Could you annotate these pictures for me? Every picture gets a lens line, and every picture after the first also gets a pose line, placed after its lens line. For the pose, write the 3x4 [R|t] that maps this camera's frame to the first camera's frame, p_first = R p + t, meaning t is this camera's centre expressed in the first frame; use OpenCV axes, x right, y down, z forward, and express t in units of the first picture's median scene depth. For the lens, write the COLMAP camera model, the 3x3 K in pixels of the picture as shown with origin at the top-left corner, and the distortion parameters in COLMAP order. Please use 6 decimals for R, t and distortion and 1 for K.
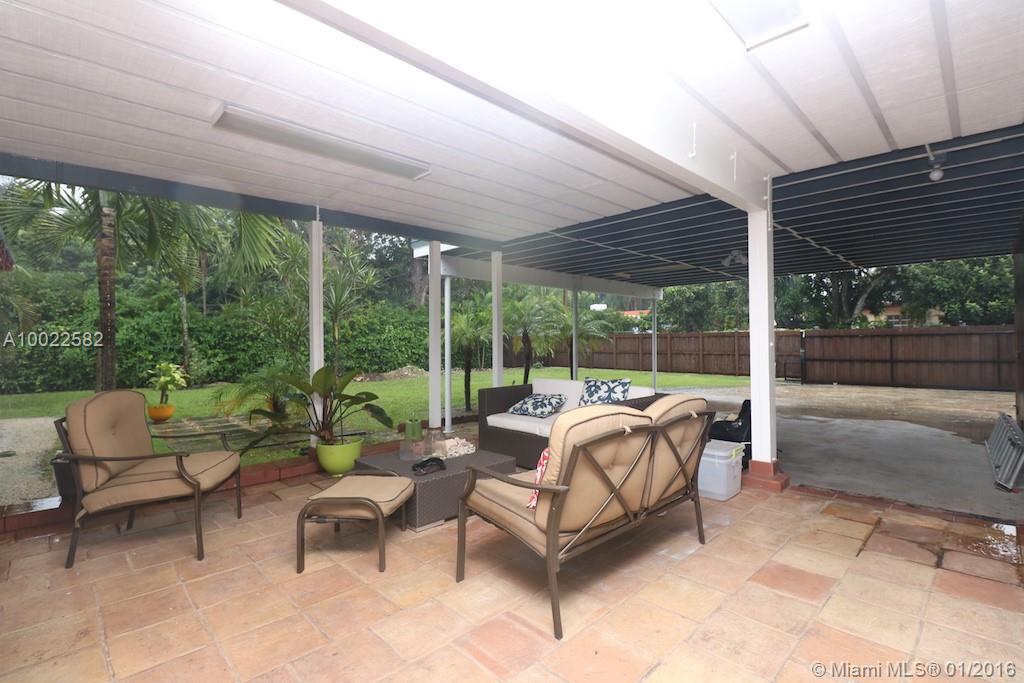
lens RADIAL K [[473.9, 0, 510.5], [0, 473.9, 337.1], [0, 0, 1]] dist [-0.002121, -0.010958]
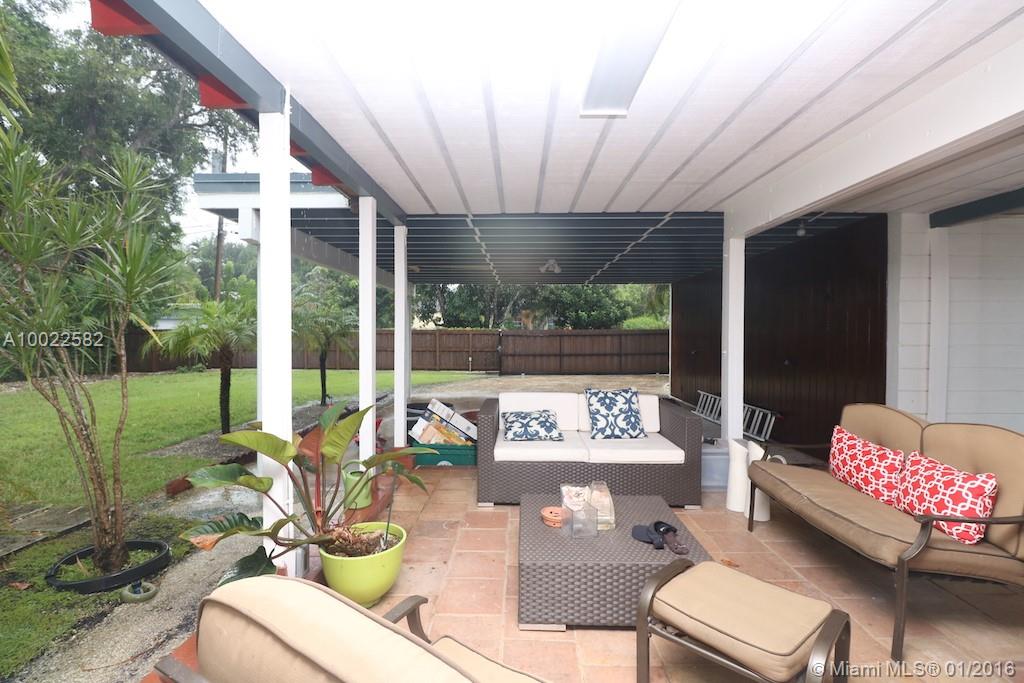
lens RADIAL K [[473.0, 0, 511.3], [0, 473.0, 338.0], [0, 0, 1]] dist [-0.001989, -0.011297]
pose [[0.711636, 0.004417, 0.702534, -0.316448], [-0.015375, 0.999839, 0.009287, -0.009766], [-0.702380, -0.017410, 0.711590, 0.253474]]
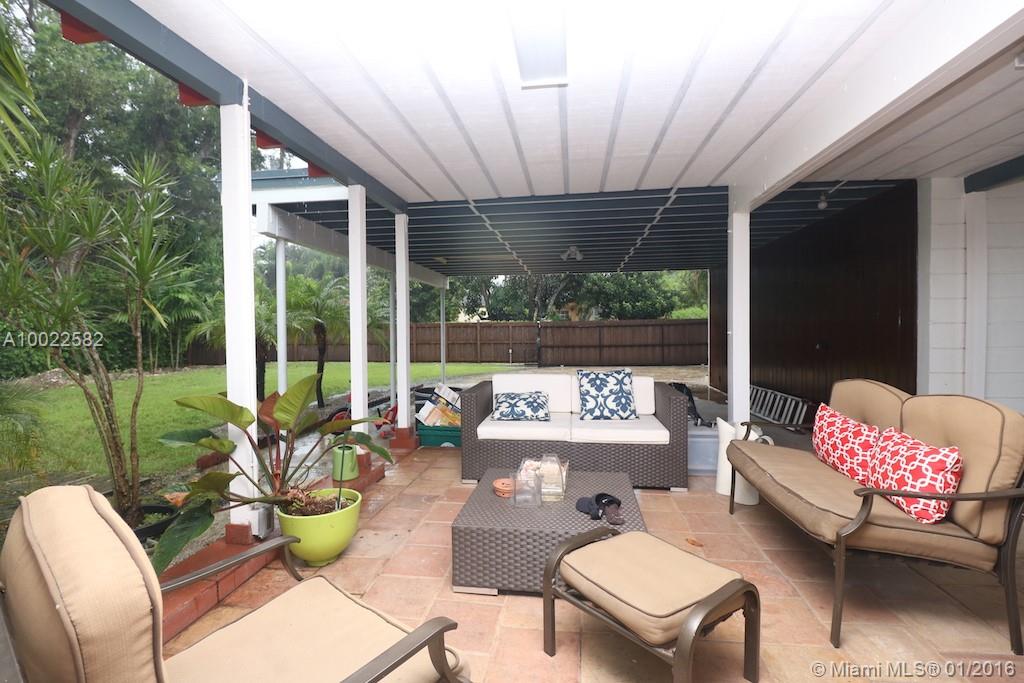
lens RADIAL K [[472.9, 0, 510.6], [0, 472.9, 337.8], [0, 0, 1]] dist [-0.003552, -0.010600]
pose [[0.788271, -0.010529, 0.615238, -0.269312], [-0.002654, 0.999786, 0.020510, 0.003536], [-0.615322, -0.017801, 0.788075, 0.206843]]
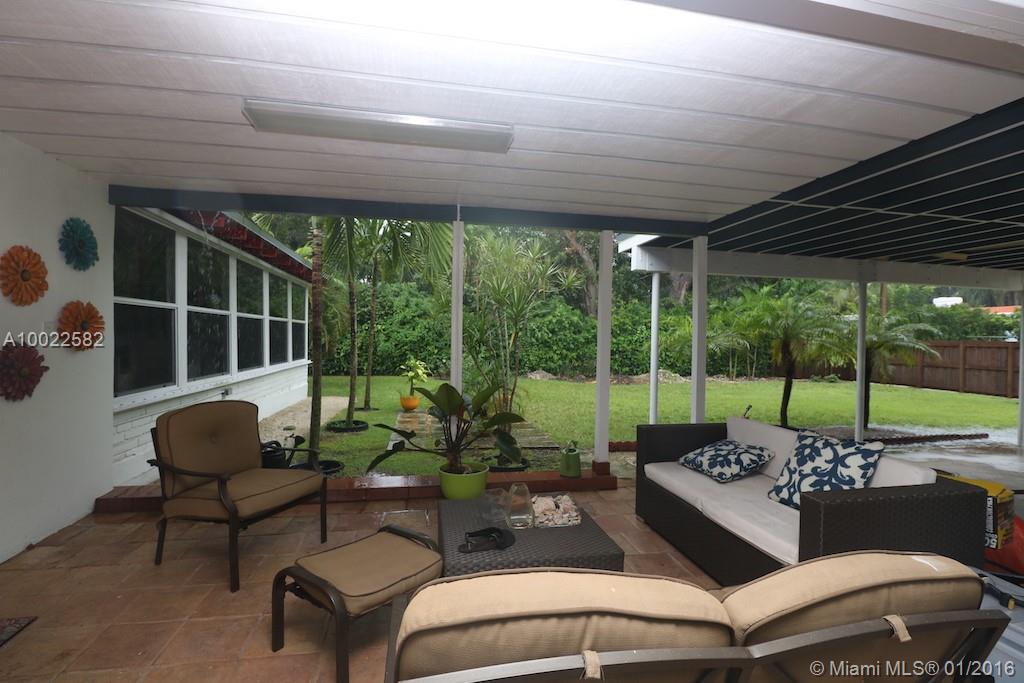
lens RADIAL K [[473.0, 0, 511.3], [0, 473.0, 338.0], [0, 0, 1]] dist [-0.001989, -0.011297]
pose [[0.838410, 0.022748, -0.544566, 0.095680], [-0.018800, 0.999741, 0.012816, -0.018050], [0.544716, -0.000507, 0.838620, 0.157444]]
